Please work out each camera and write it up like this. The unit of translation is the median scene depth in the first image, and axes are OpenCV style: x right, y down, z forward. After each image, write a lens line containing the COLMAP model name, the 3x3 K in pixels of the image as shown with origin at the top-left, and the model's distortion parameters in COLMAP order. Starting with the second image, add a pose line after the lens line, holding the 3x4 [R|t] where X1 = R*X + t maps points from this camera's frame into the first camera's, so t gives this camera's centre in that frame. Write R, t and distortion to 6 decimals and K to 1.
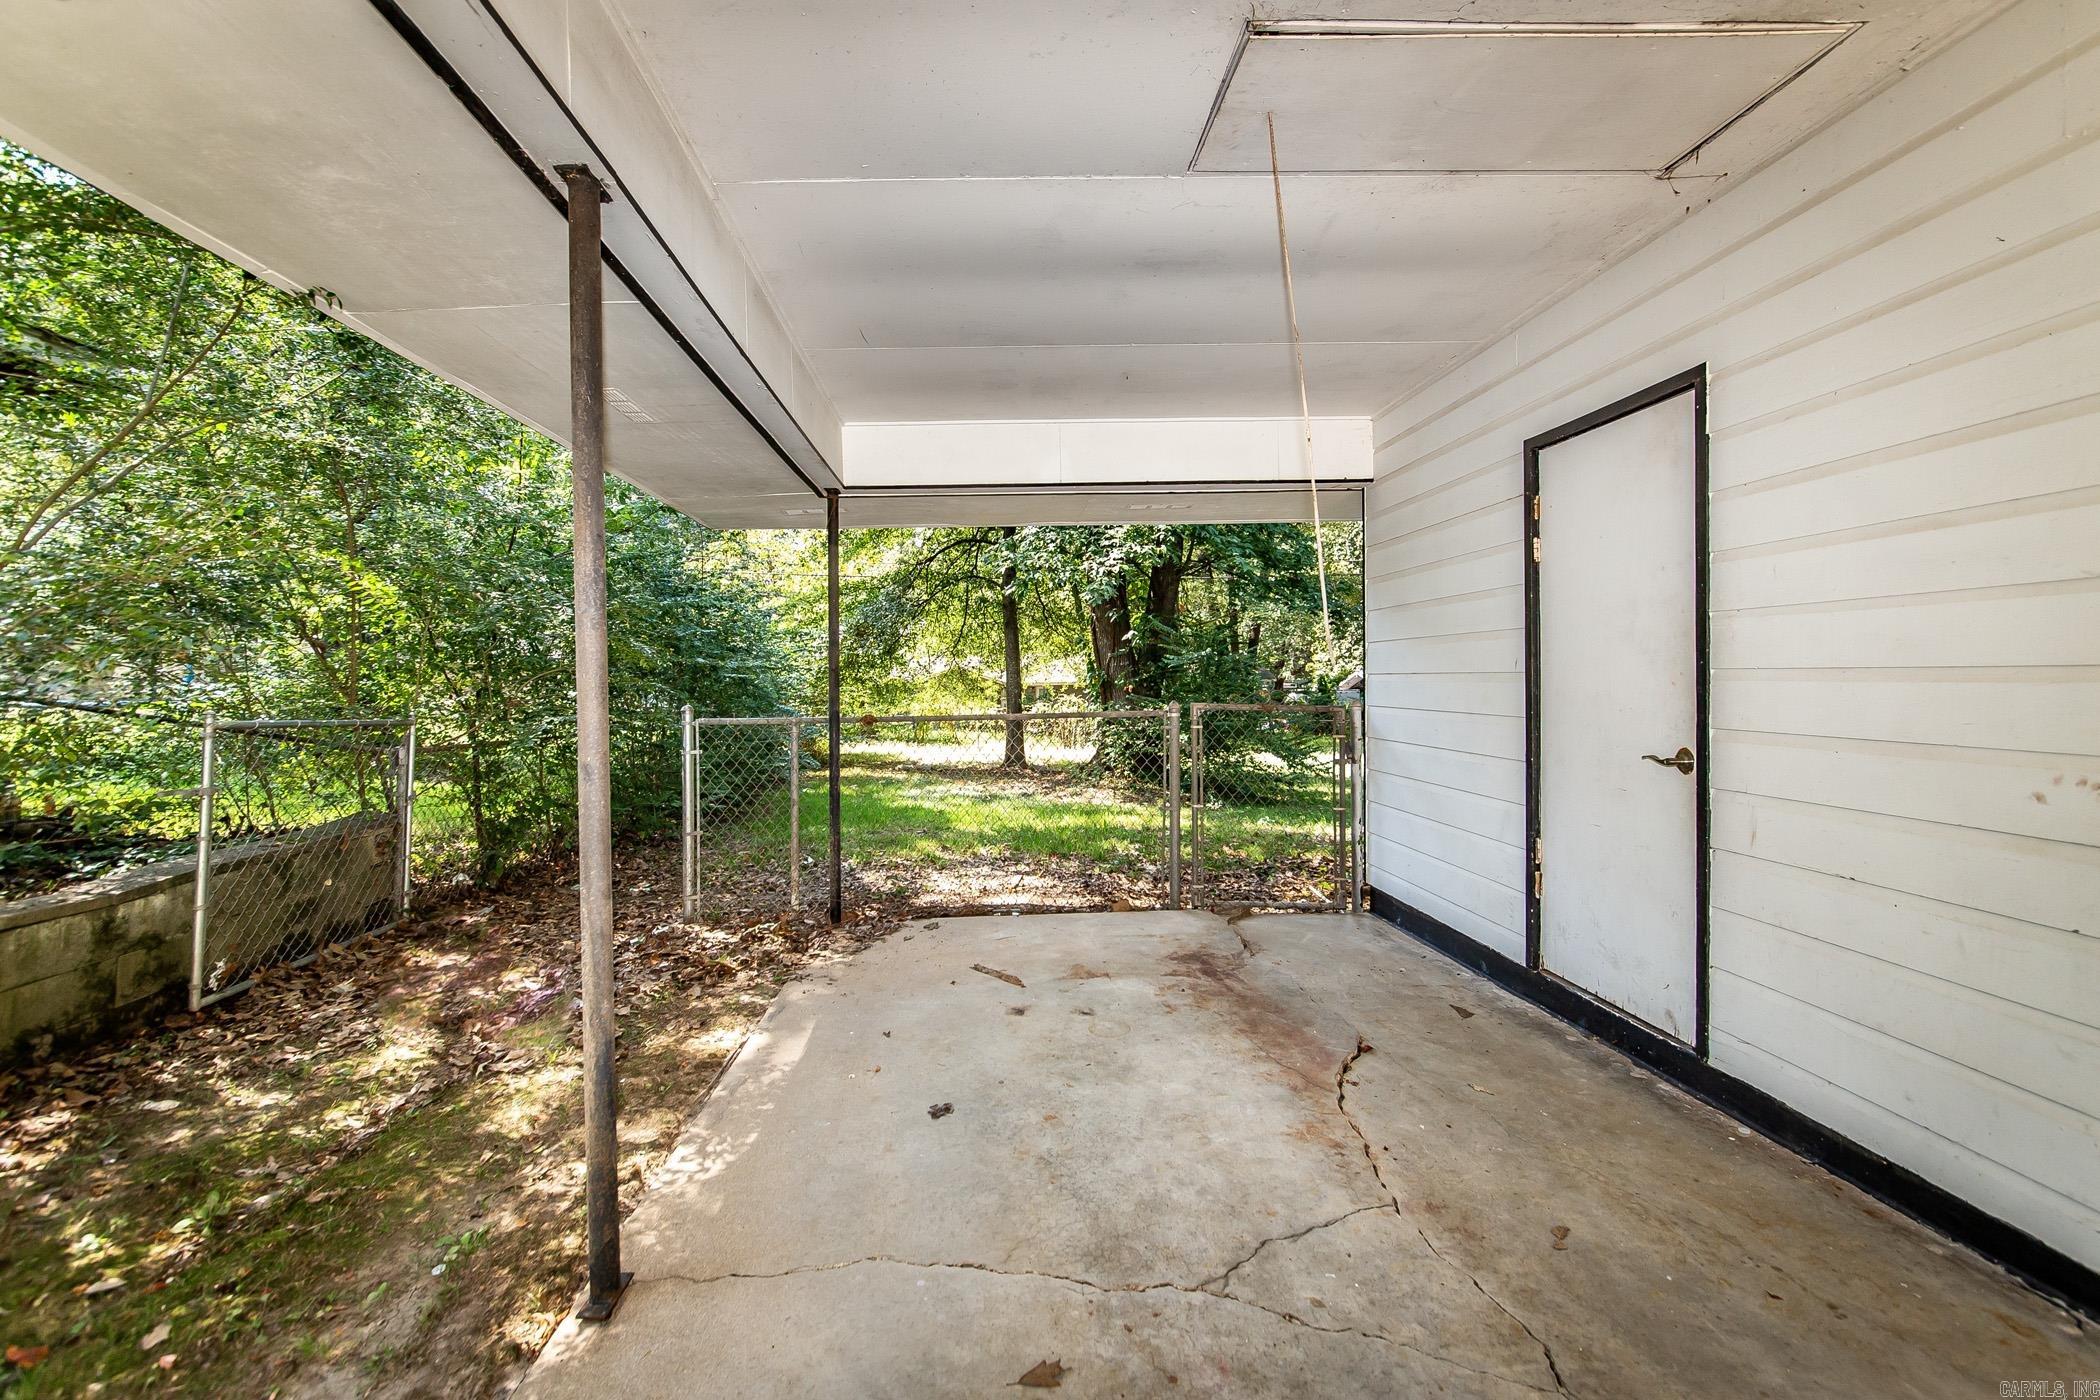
lens RADIAL K [[863.7, 0, 994.7], [0, 863.7, 687.6], [0, 0, 1]] dist [-0.001733, 0.004213]
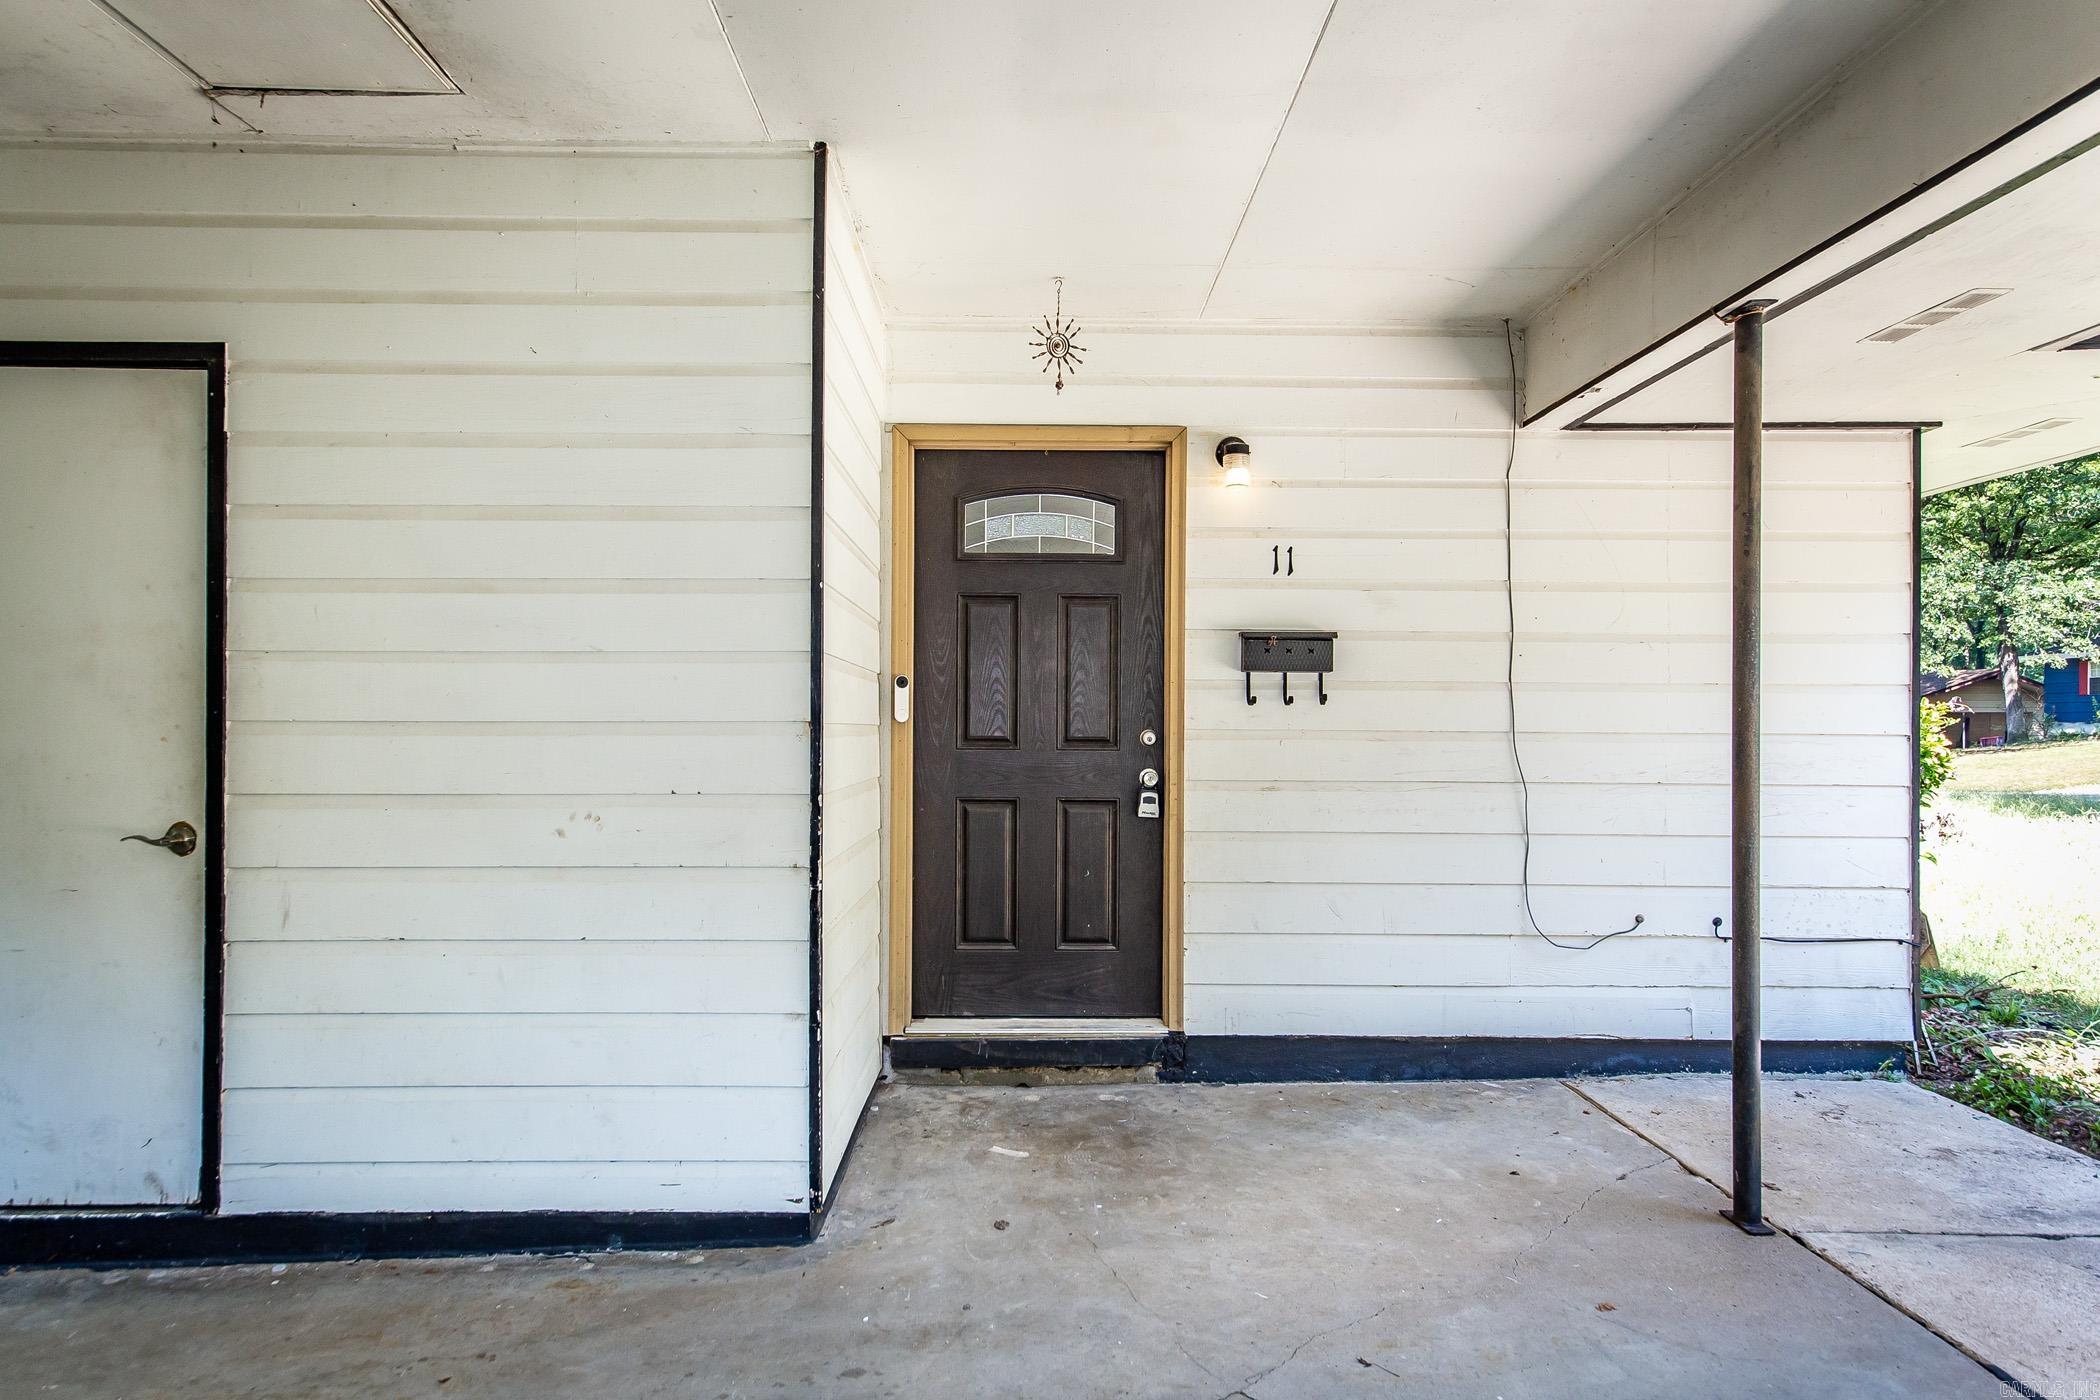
lens RADIAL K [[1193.5, 0, 1047.3], [0, 1193.5, 722.8], [0, 0, 1]] dist [0.020556, 0.000746]
pose [[0.007609, 0.017048, 0.999826, -0.291346], [0.010891, 0.999794, -0.017130, 0.008097], [-0.999912, 0.011020, 0.007422, 0.218754]]
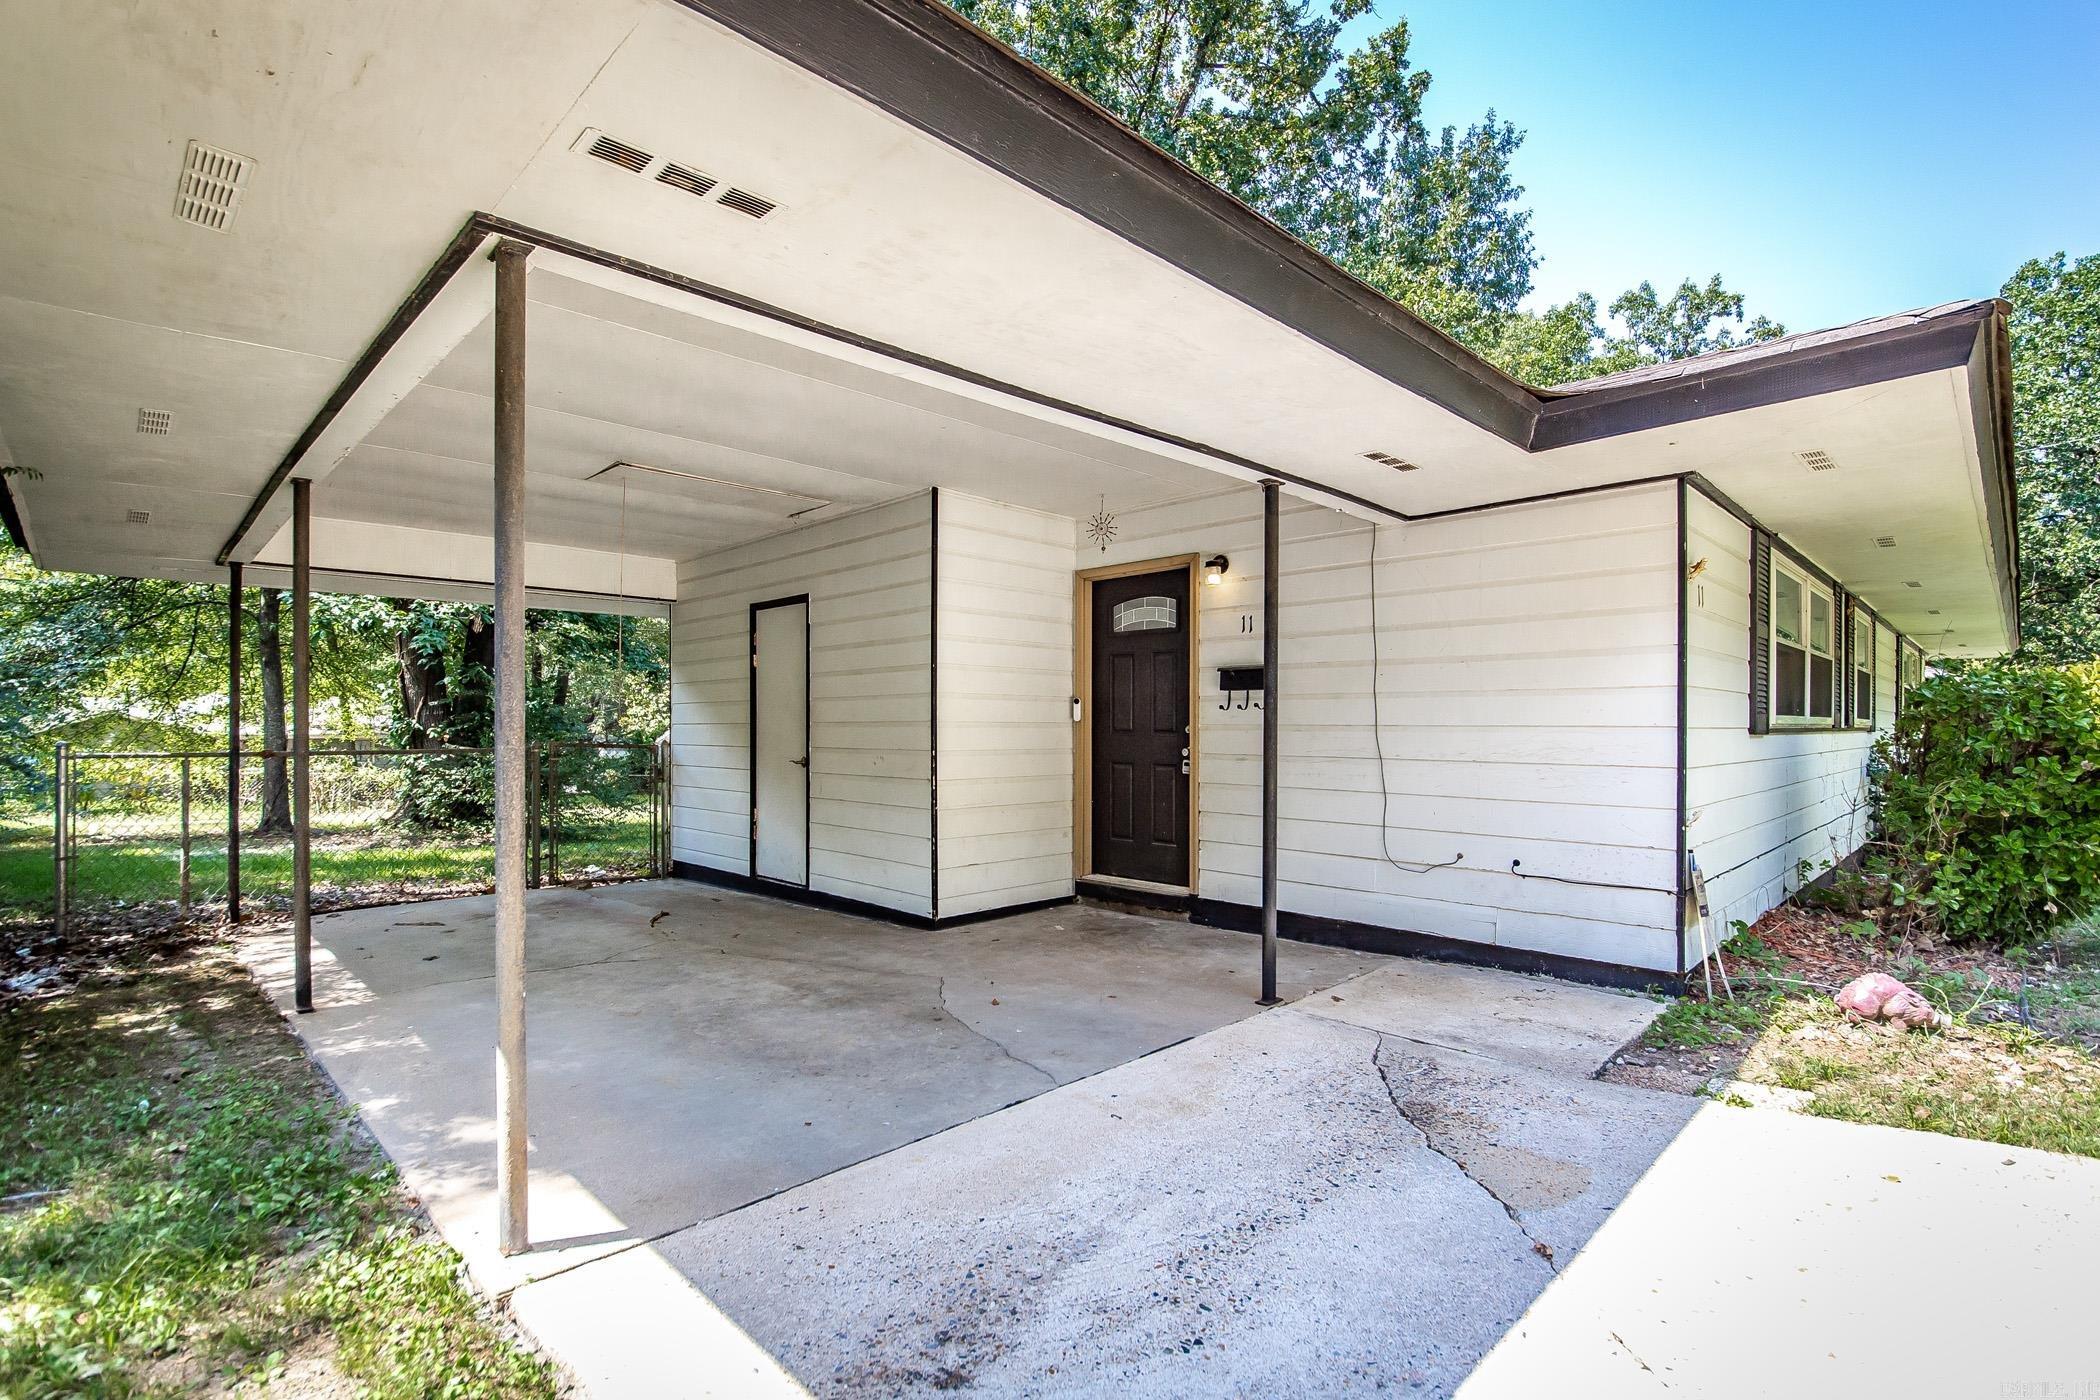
lens RADIAL K [[979.1, 0, 1048.1], [0, 979.1, 729.9], [0, 0, 1]] dist [-0.000040, -0.000066]
pose [[0.724669, 0.012479, 0.688984, -0.536665], [-0.001118, 0.999856, -0.016933, 0.043751], [-0.689096, 0.011500, 0.724579, -1.366639]]
